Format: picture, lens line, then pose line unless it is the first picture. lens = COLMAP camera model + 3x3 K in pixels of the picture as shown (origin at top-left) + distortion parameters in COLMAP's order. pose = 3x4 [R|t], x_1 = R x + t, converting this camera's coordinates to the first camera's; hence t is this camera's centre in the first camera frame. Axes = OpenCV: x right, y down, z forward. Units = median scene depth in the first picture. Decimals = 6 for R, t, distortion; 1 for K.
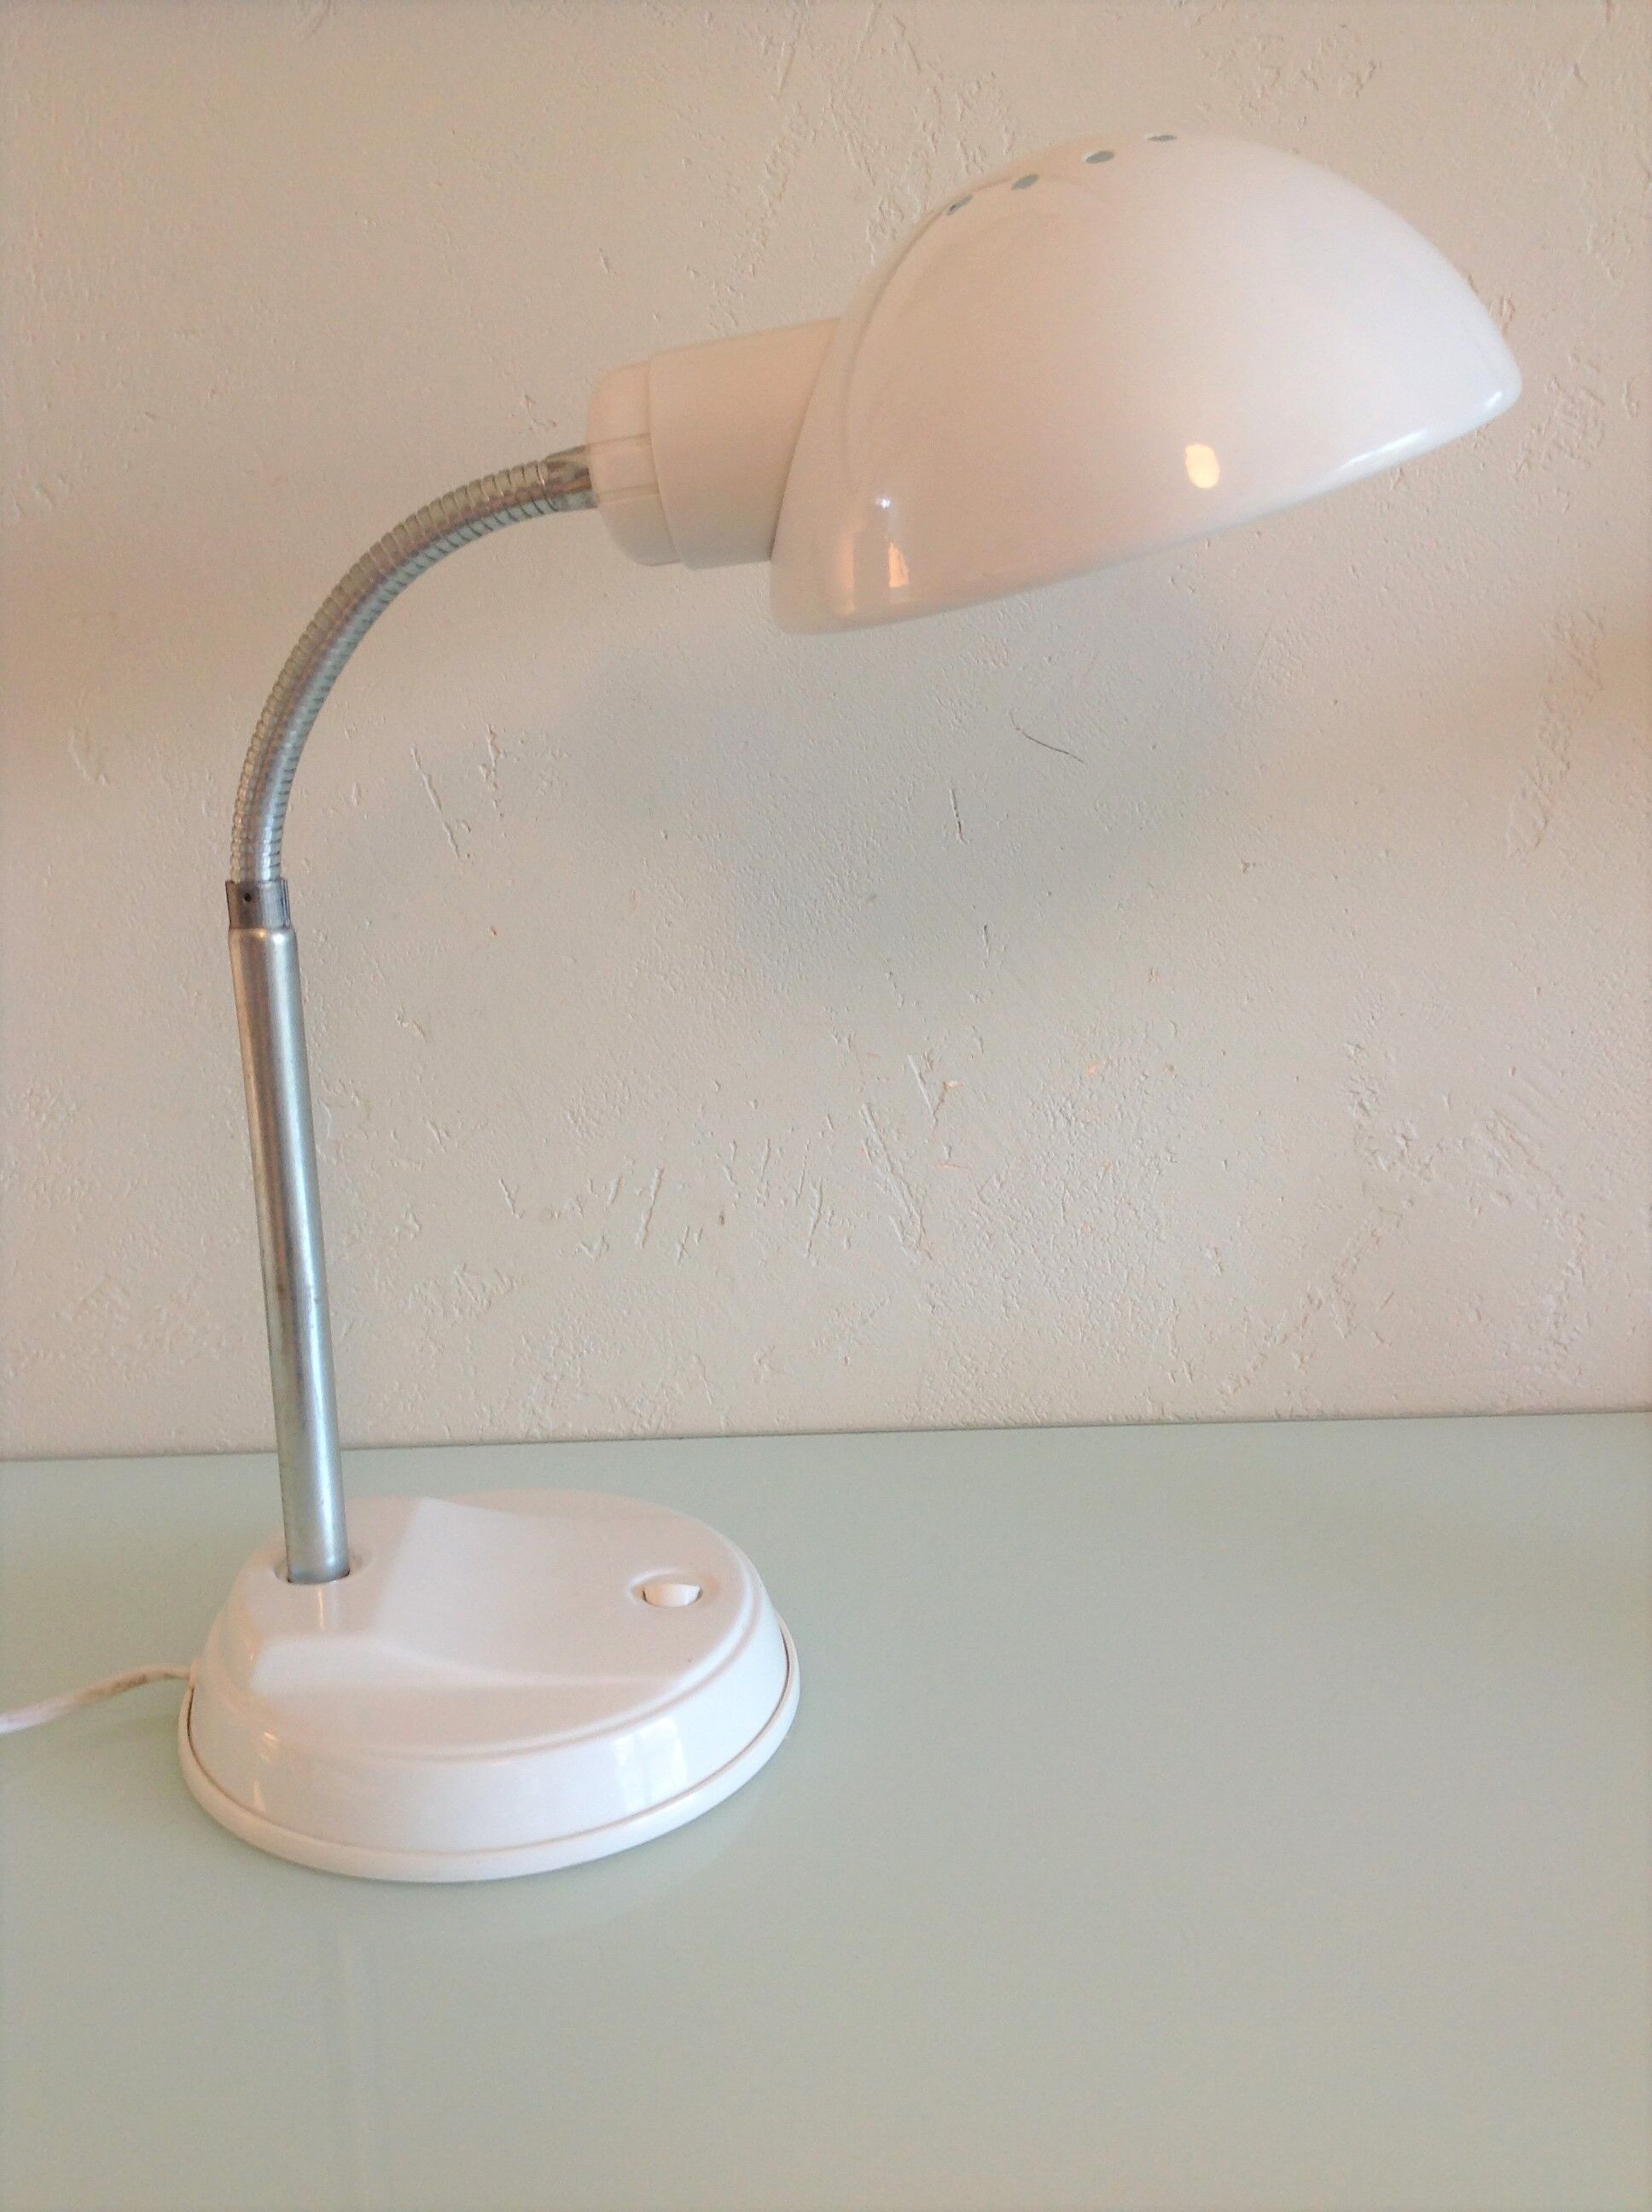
lens RADIAL K [[2232.5, 0, 814.7], [0, 2232.5, 1060.2], [0, 0, 1]] dist [0.073612, 0.000000]
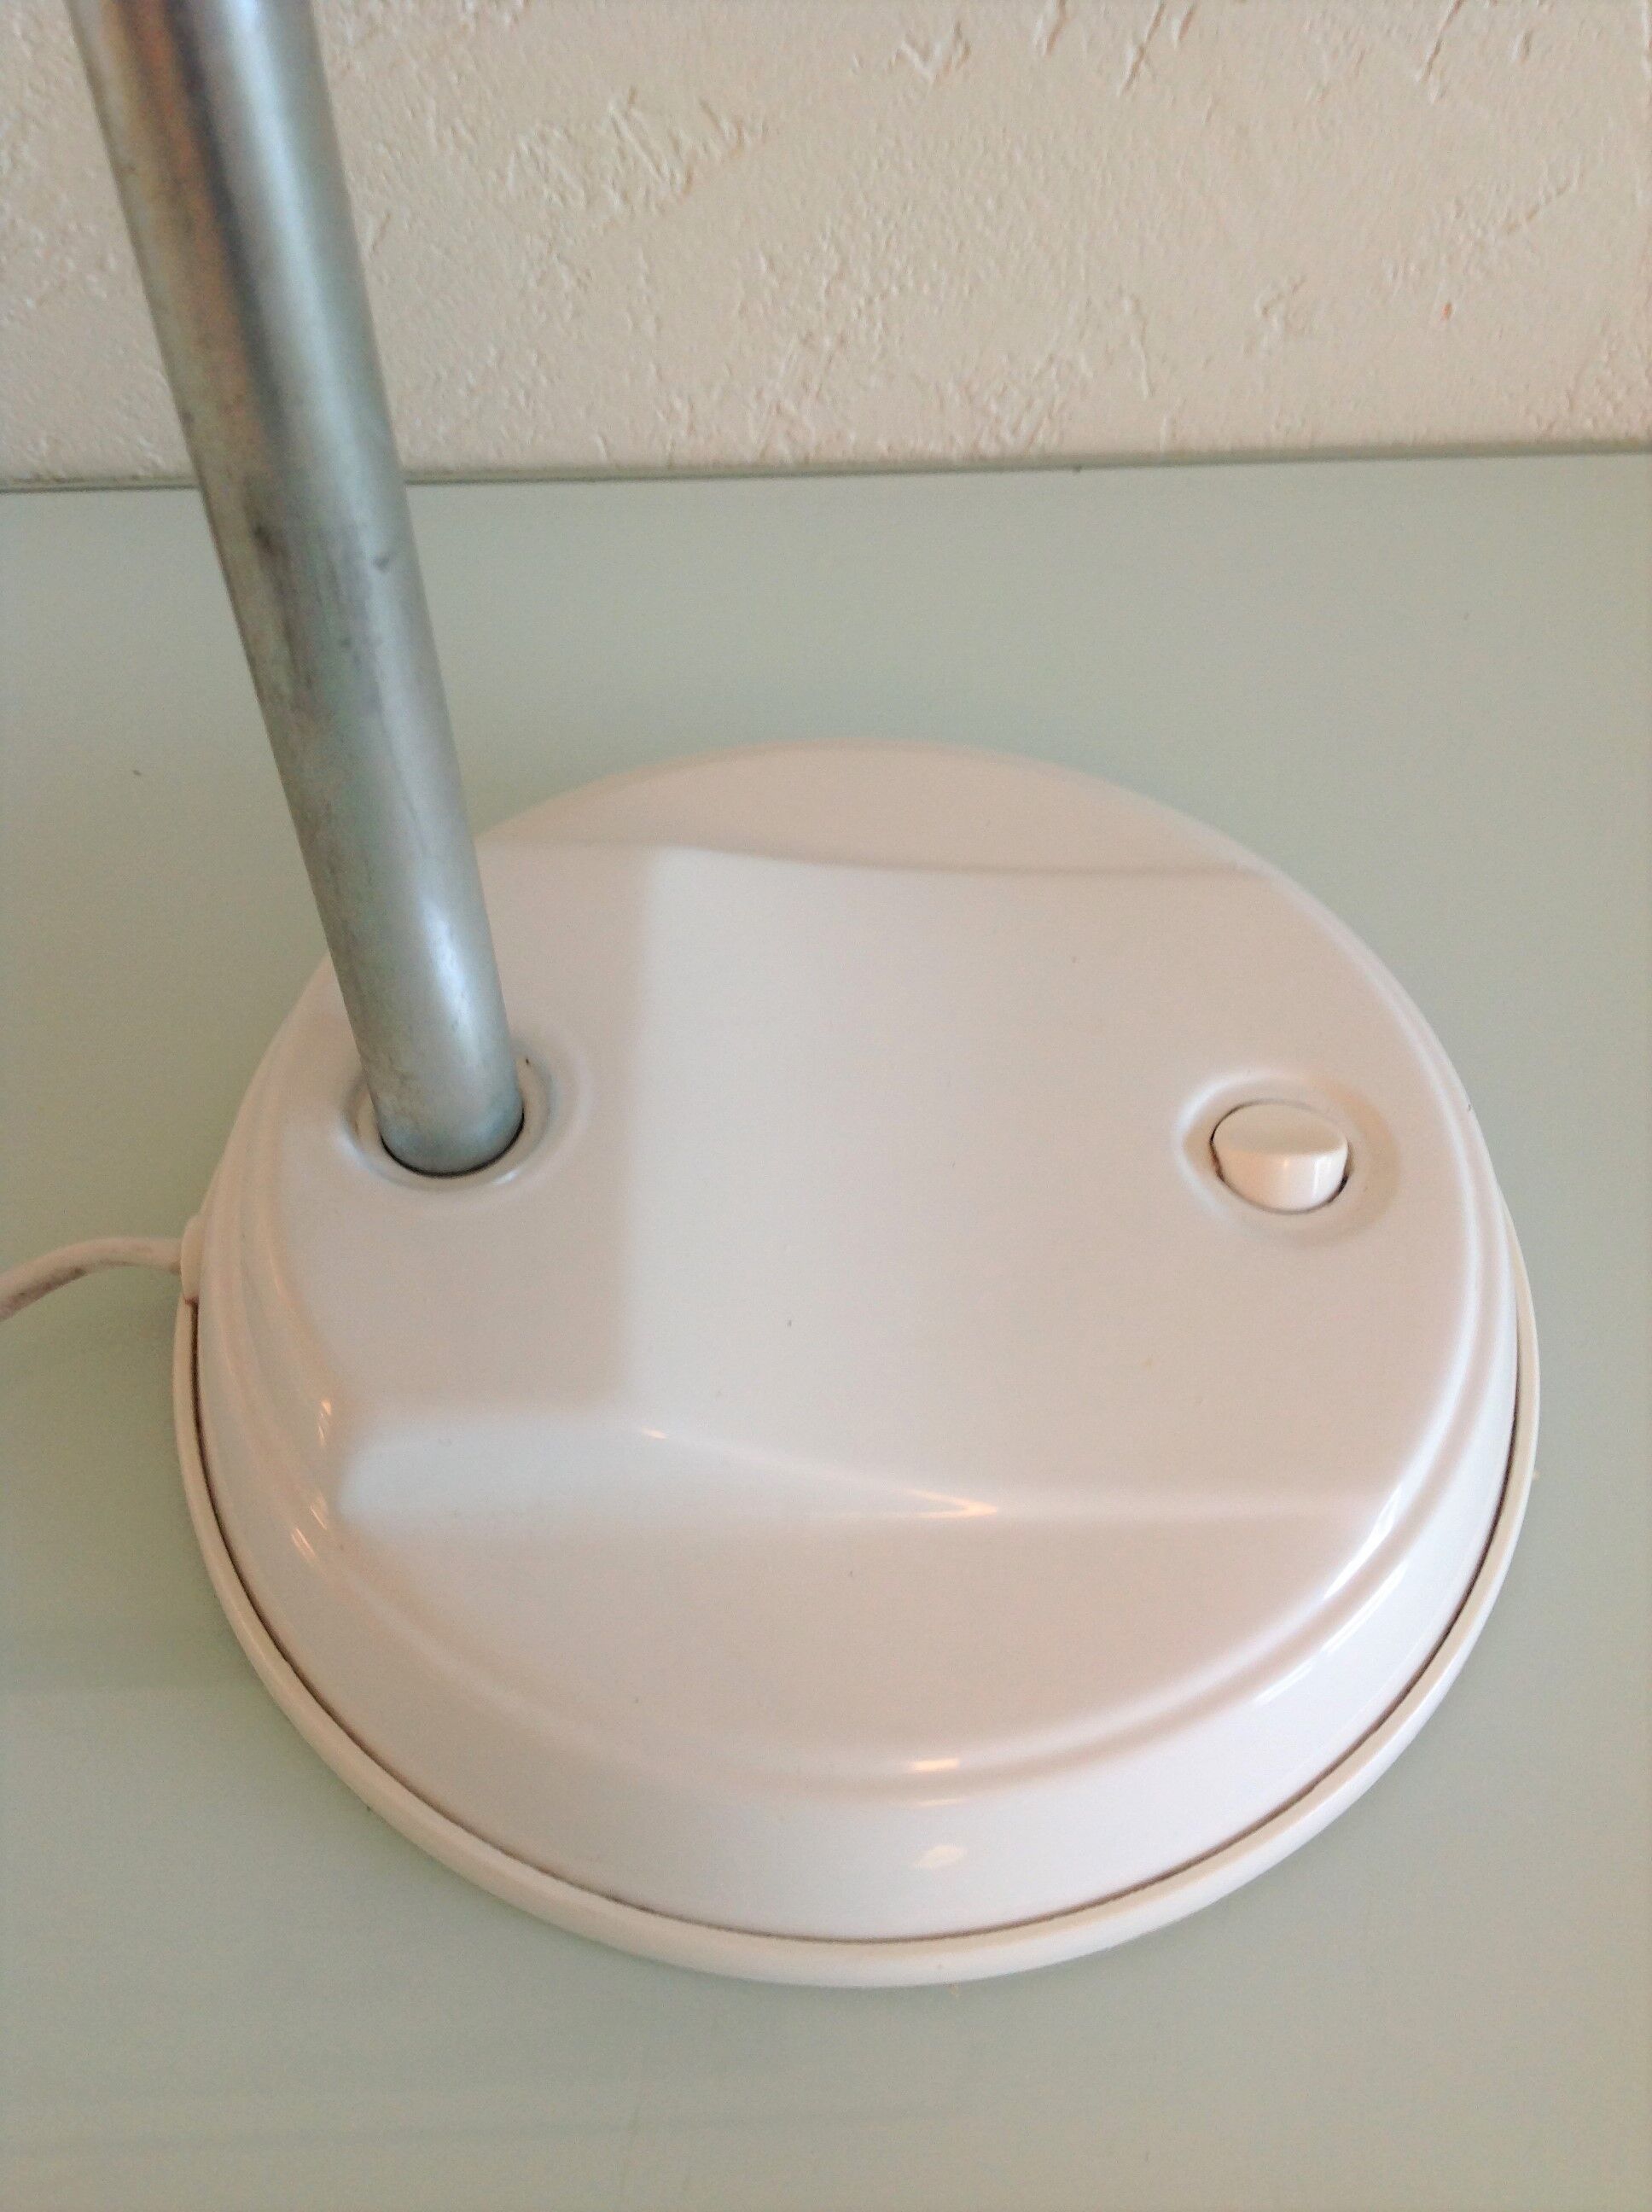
lens RADIAL K [[2232.5, 0, 809.2], [0, 2232.5, 1103.4], [0, 0, 1]] dist [0.073612, 0.000000]
pose [[0.999805, 0.009189, 0.017462, -0.128190], [-0.018023, 0.785481, 0.618624, -0.025610], [-0.008031, -0.618818, 0.785493, 0.536517]]
